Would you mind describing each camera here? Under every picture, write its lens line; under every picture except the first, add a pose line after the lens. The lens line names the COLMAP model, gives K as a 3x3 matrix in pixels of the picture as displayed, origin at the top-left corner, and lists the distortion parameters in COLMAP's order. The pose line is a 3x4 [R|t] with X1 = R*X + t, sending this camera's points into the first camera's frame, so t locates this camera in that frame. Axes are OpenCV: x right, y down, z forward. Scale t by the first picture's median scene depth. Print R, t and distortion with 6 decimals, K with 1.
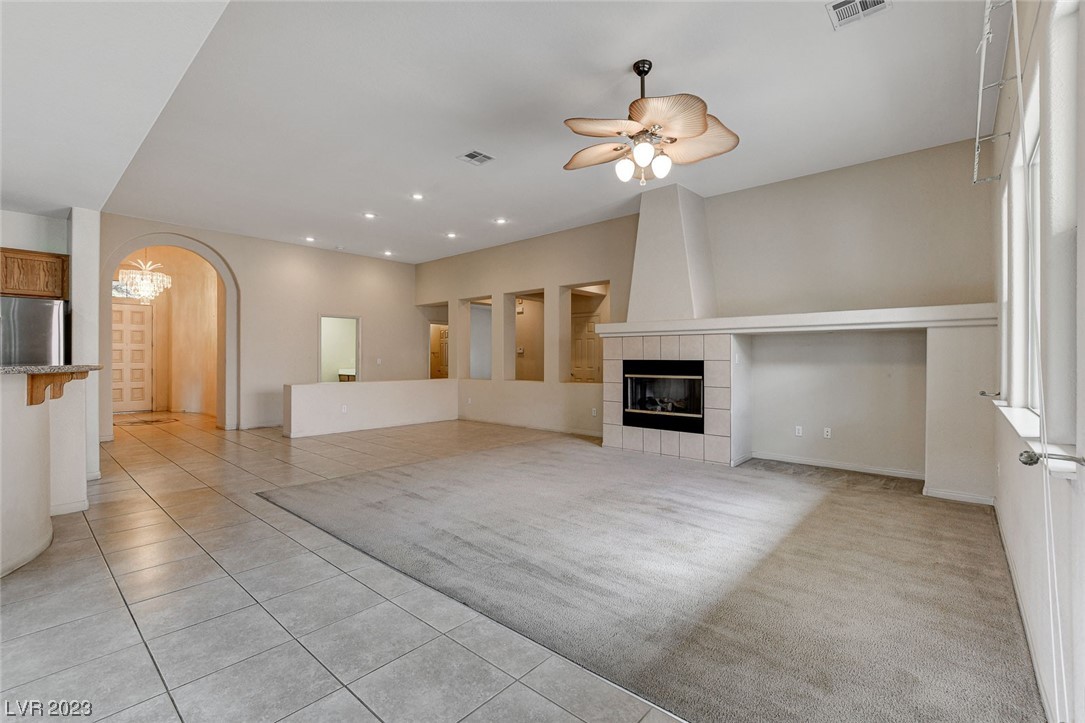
lens RADIAL K [[479.5, 0, 534.7], [0, 479.5, 357.3], [0, 0, 1]] dist [-0.017700, 0.003244]
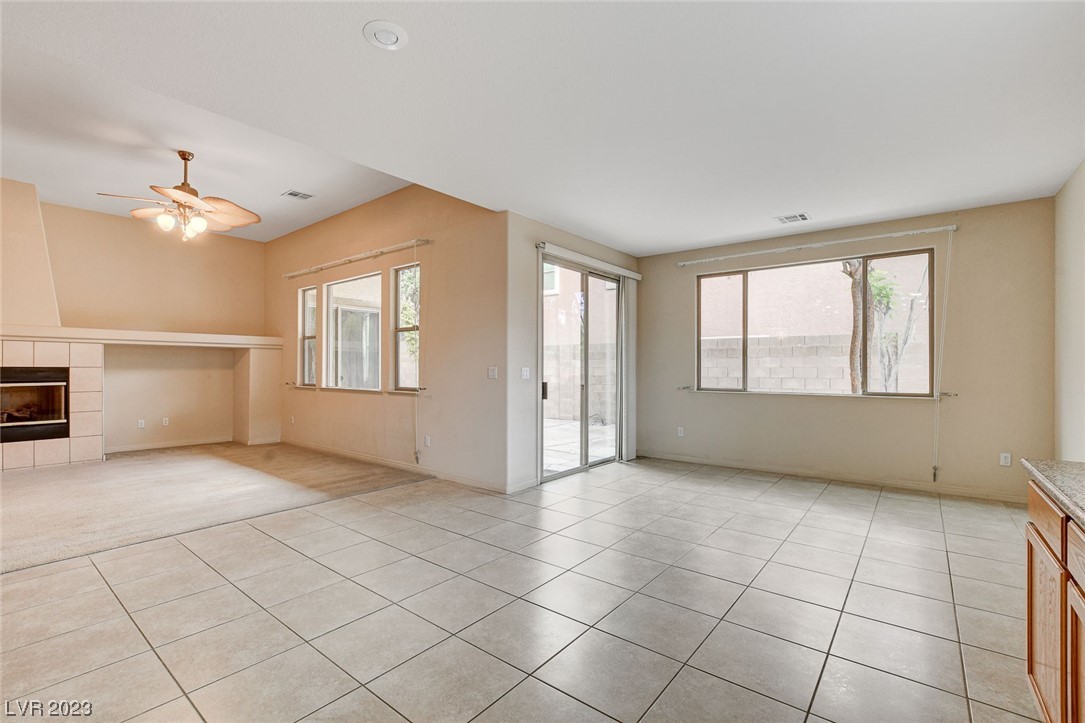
lens RADIAL K [[479.5, 0, 538.4], [0, 479.5, 363.9], [0, 0, 1]] dist [-0.017700, 0.003244]
pose [[-0.049479, 0.006299, 0.998755, -0.606866], [-0.005265, 0.999965, -0.006568, 0.000877], [-0.998761, -0.005584, -0.049444, 0.020988]]
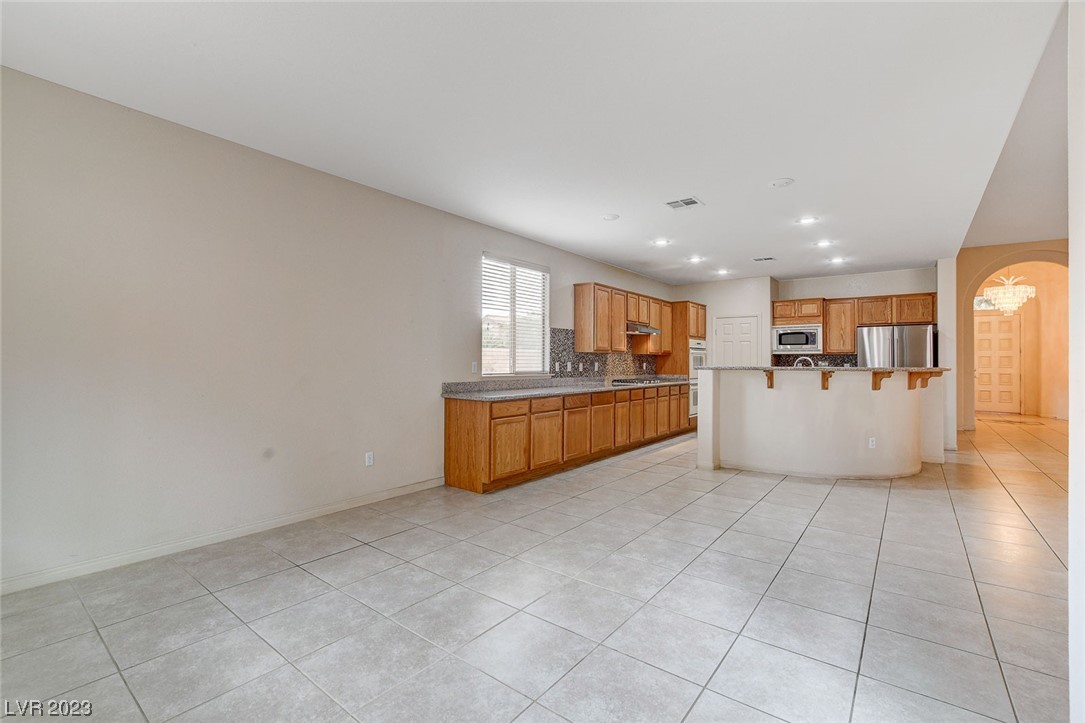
lens RADIAL K [[479.5, 0, 544.3], [0, 479.5, 357.2], [0, 0, 1]] dist [-0.017700, 0.003244]
pose [[0.074156, -0.009811, -0.997198, 0.268448], [-0.002833, 0.999945, -0.010049, 0.000679], [0.997243, 0.003570, 0.074124, -0.220105]]
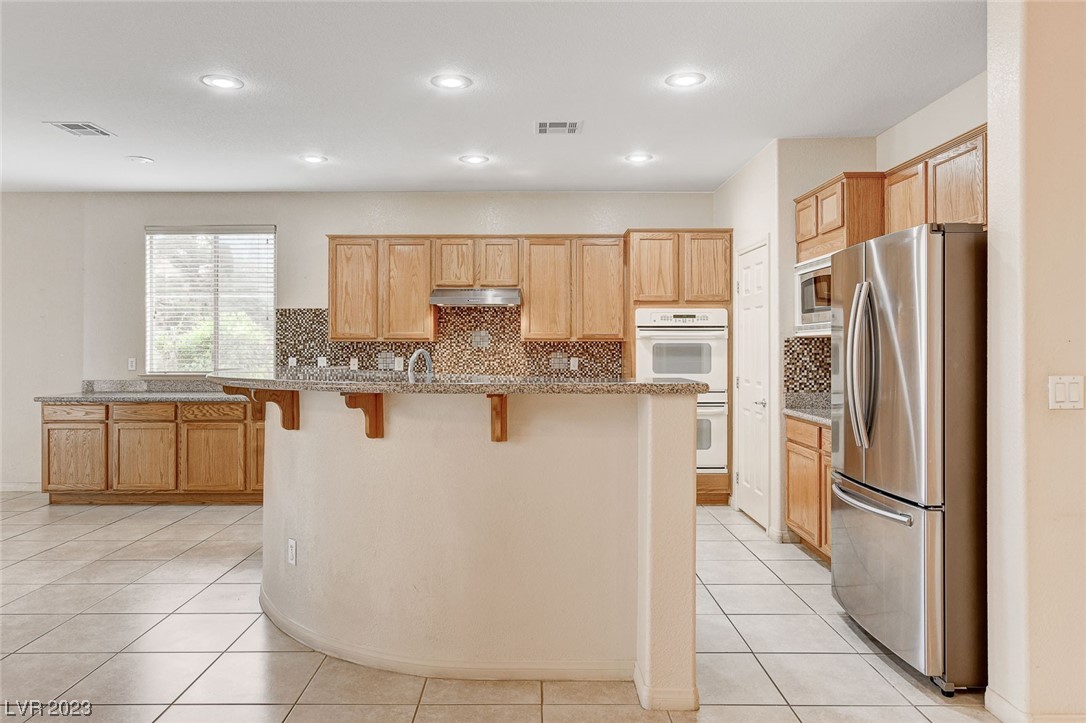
lens RADIAL K [[727.3, 0, 528.3], [0, 727.3, 338.2], [0, 0, 1]] dist [0.000305, 0.000928]
pose [[-0.749519, -0.004551, -0.661967, -0.234956], [0.003778, 0.999931, -0.011153, -0.012795], [0.661972, -0.010860, -0.749450, 0.819507]]
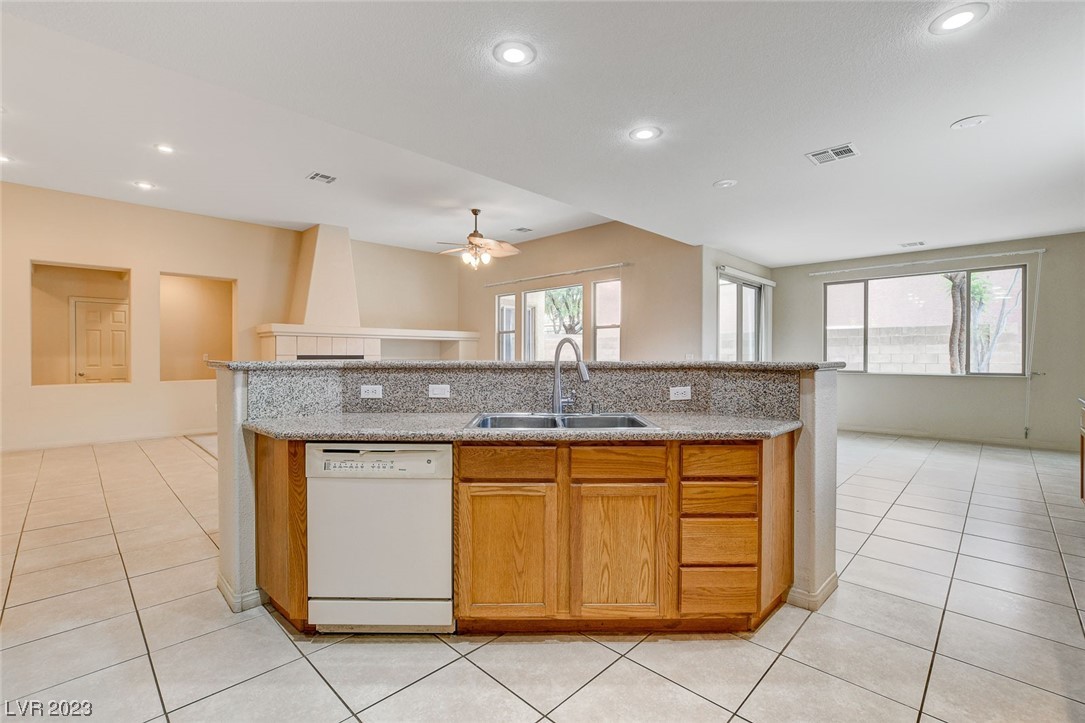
lens RADIAL K [[479.5, 0, 532.4], [0, 479.5, 356.4], [0, 0, 1]] dist [-0.017700, 0.003244]
pose [[0.052123, -0.006367, 0.998620, -0.919273], [-0.001906, 0.999977, 0.006475, -0.001209], [-0.998639, -0.002241, 0.052110, 0.329176]]
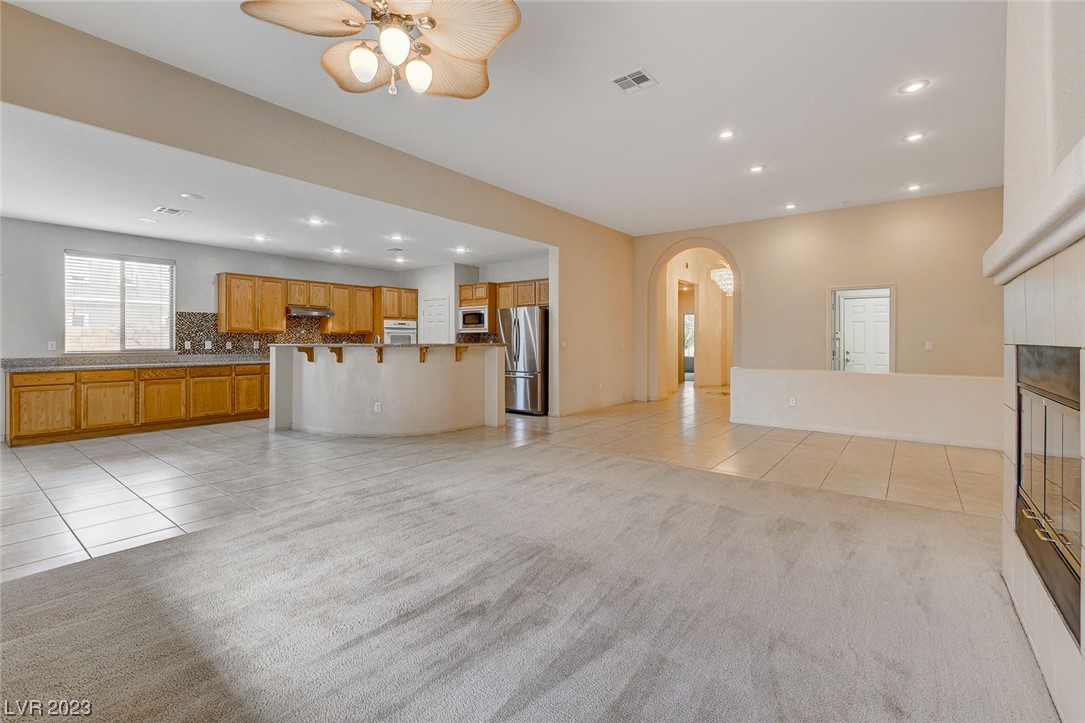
lens RADIAL K [[479.5, 0, 540.2], [0, 479.5, 341.9], [0, 0, 1]] dist [-0.017700, 0.003244]
pose [[0.070806, 0.002802, -0.997486, 0.476194], [0.002882, 0.999991, 0.003014, 0.001508], [0.997486, -0.003088, 0.070797, 0.588512]]
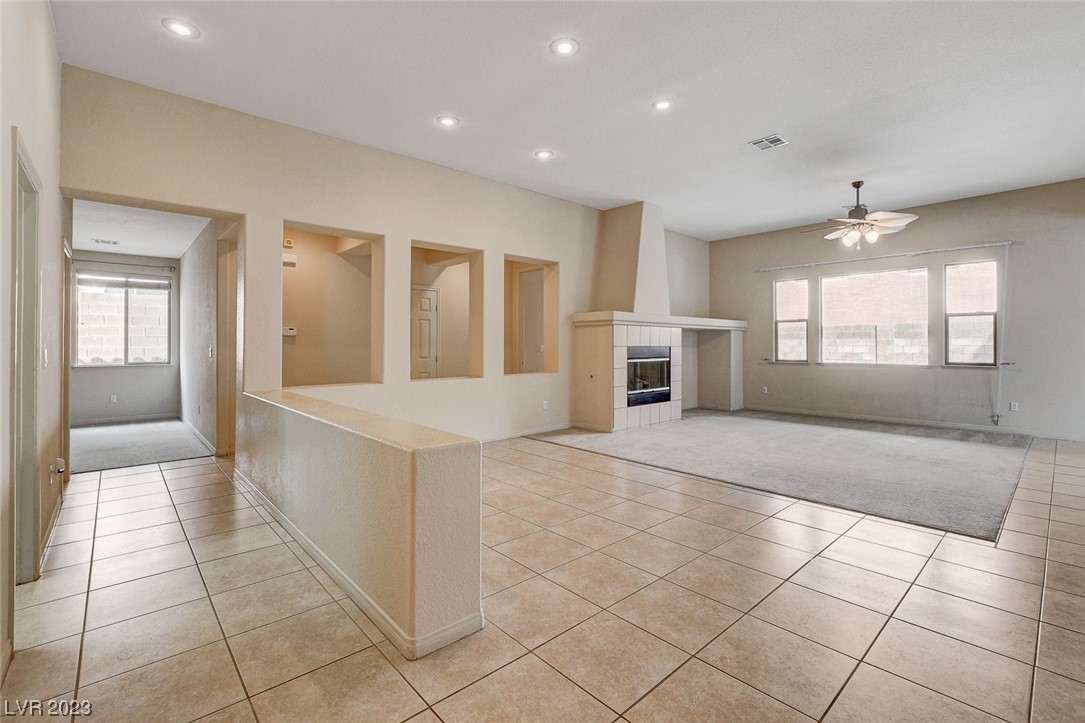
lens RADIAL K [[479.5, 0, 535.1], [0, 479.5, 342.8], [0, 0, 1]] dist [-0.017700, 0.003244]
pose [[0.110800, 0.001633, 0.993841, -0.858583], [-0.001687, 0.999998, -0.001455, -0.001157], [-0.993841, -0.001515, 0.110802, 1.019800]]
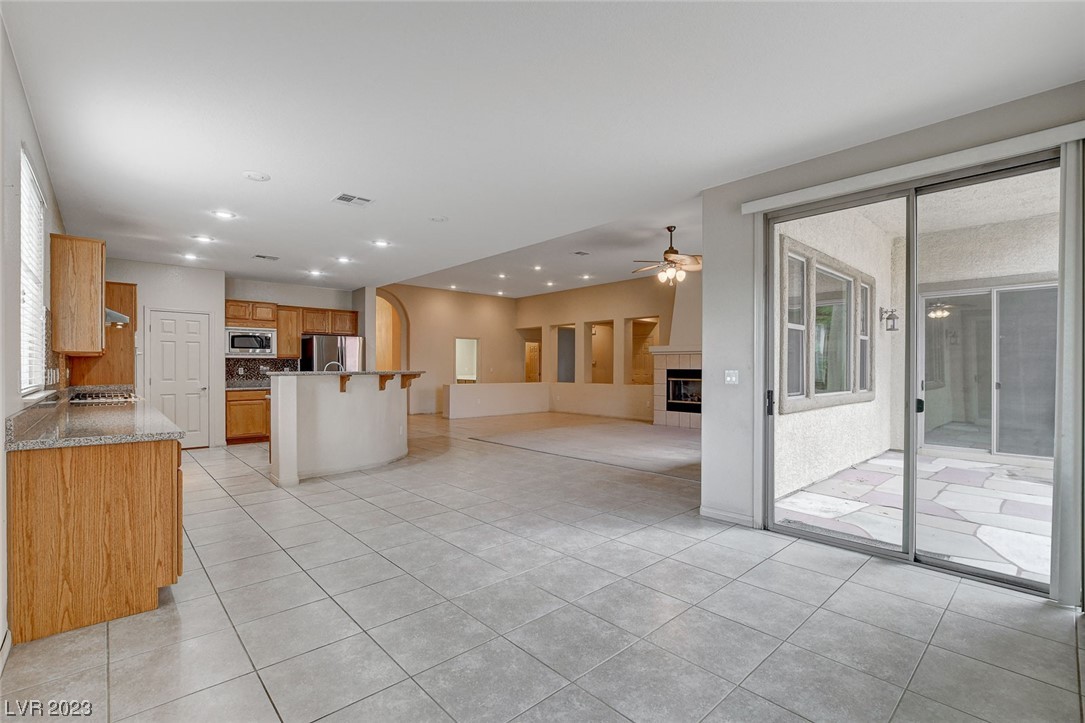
lens RADIAL K [[479.5, 0, 543.5], [0, 479.5, 373.1], [0, 0, 1]] dist [-0.017700, 0.003244]
pose [[0.995338, 0.003163, -0.096396, -0.063824], [-0.001837, 0.999903, 0.013837, -0.002198], [0.096430, -0.013596, 0.995247, -0.576444]]
